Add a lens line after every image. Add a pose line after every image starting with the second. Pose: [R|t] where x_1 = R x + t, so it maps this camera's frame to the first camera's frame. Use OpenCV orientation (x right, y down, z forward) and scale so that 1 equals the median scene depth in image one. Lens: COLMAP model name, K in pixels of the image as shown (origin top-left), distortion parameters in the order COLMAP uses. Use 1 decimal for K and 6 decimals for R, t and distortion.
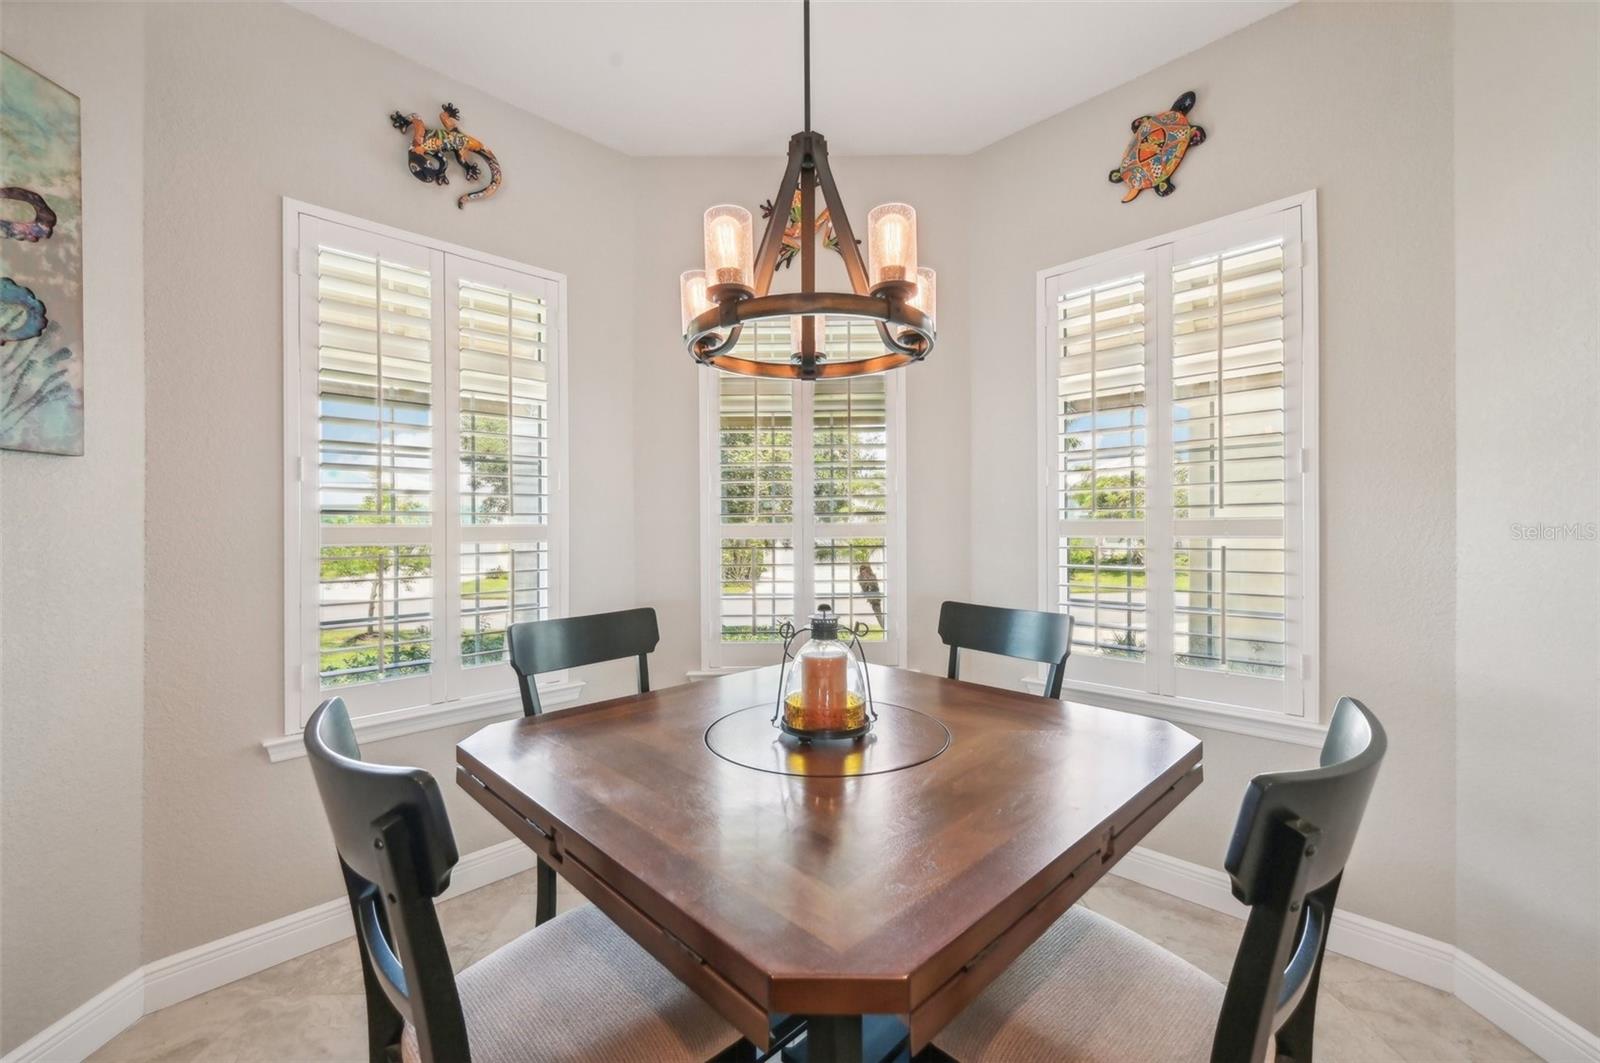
lens RADIAL K [[647.5, 0, 800.2], [0, 647.5, 531.8], [0, 0, 1]] dist [-0.000085, 0.000200]
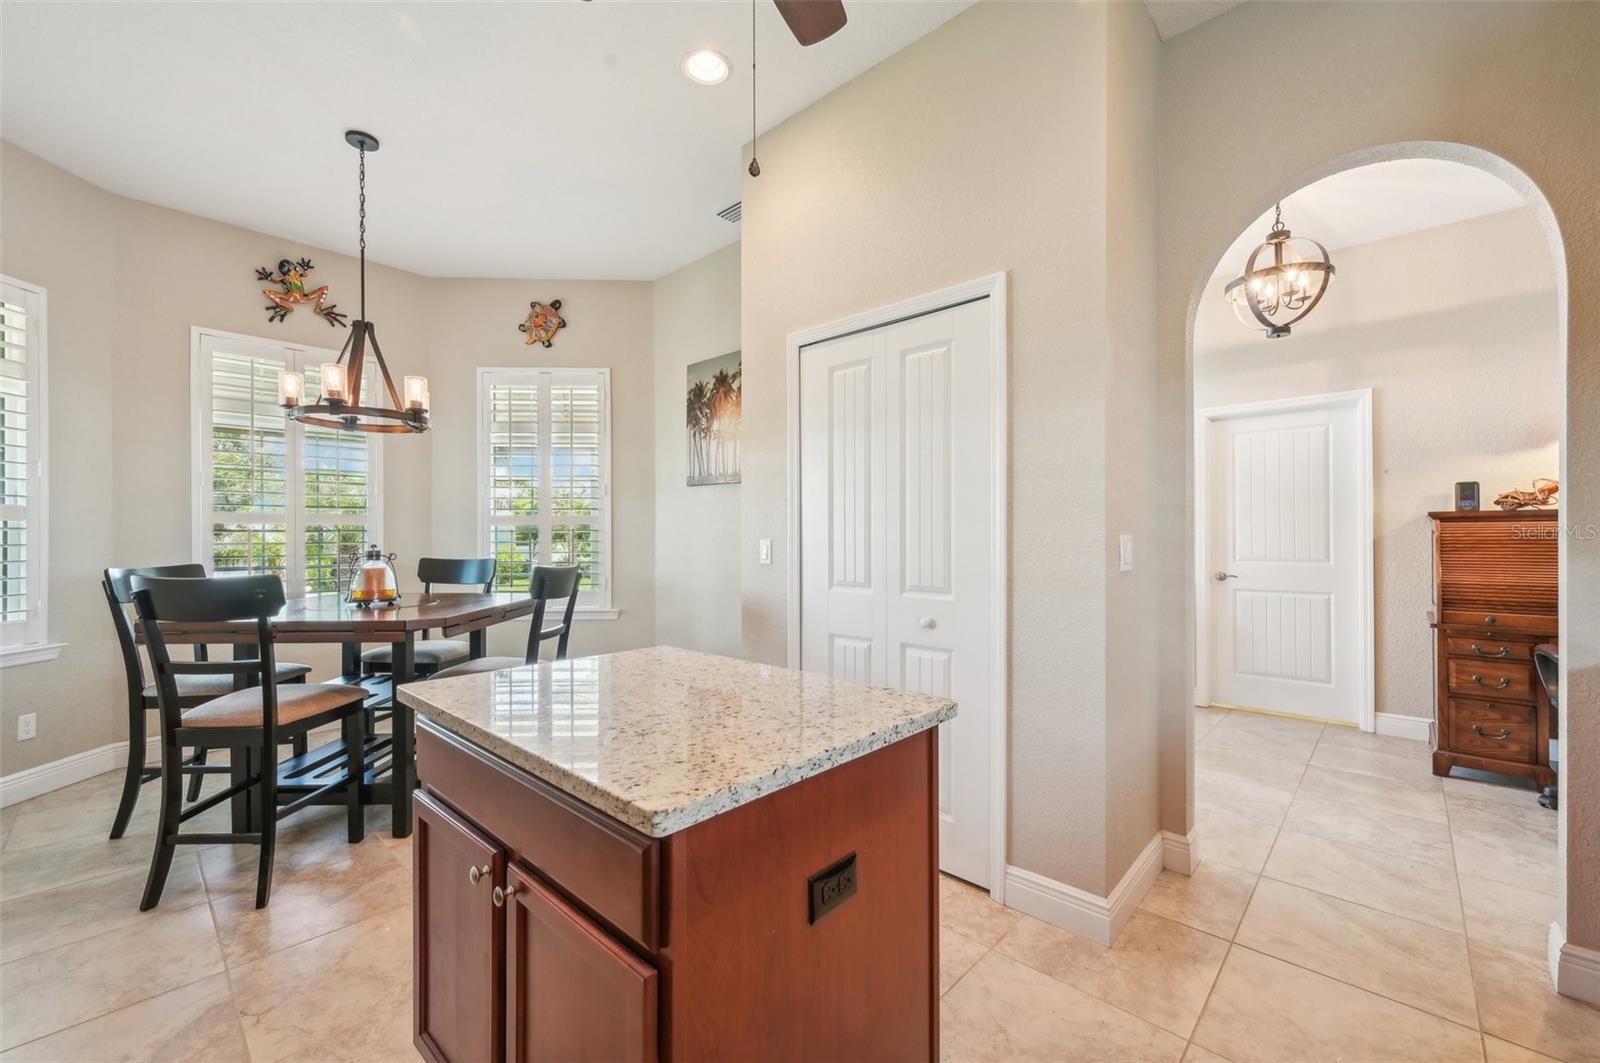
lens RADIAL K [[647.5, 0, 802.1], [0, 647.5, 540.4], [0, 0, 1]] dist [-0.000085, 0.000200]
pose [[0.682701, 0.003981, 0.730687, -0.332097], [0.001946, 0.999972, -0.007266, 0.070392], [-0.730695, 0.006383, 0.682674, -0.888035]]
